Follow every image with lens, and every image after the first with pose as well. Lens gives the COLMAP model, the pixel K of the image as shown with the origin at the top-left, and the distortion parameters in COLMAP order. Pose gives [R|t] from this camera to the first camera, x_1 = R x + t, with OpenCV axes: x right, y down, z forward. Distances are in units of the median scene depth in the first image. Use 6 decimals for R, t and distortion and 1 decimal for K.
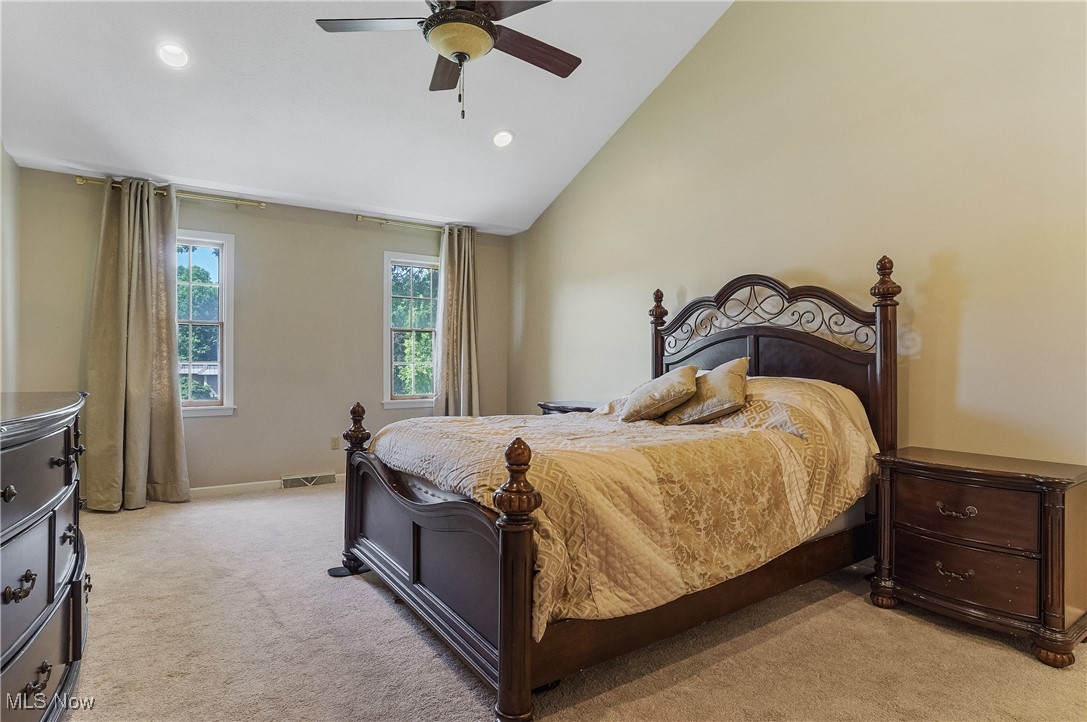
lens RADIAL K [[569.4, 0, 539.1], [0, 569.4, 359.1], [0, 0, 1]] dist [-0.075793, 0.039186]
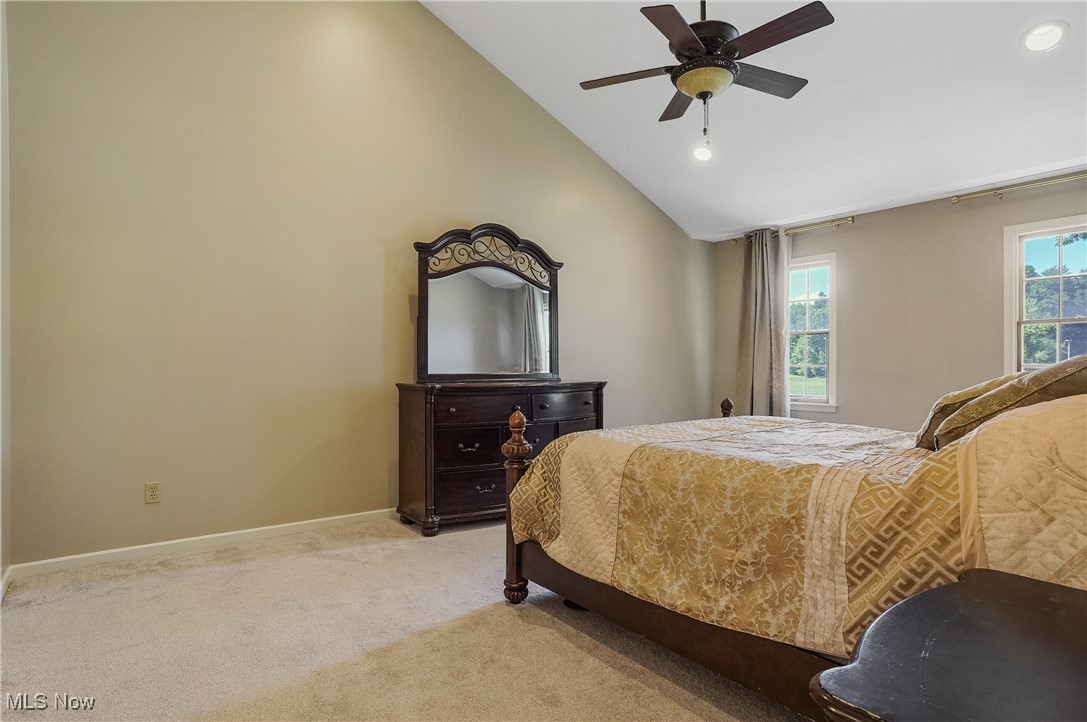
lens RADIAL K [[569.4, 0, 539.0], [0, 569.4, 362.7], [0, 0, 1]] dist [-0.075793, 0.039186]
pose [[0.065062, -0.007426, -0.997854, 1.173397], [0.004828, 0.999963, -0.007127, 0.012230], [0.997870, -0.004354, 0.065095, 0.722117]]
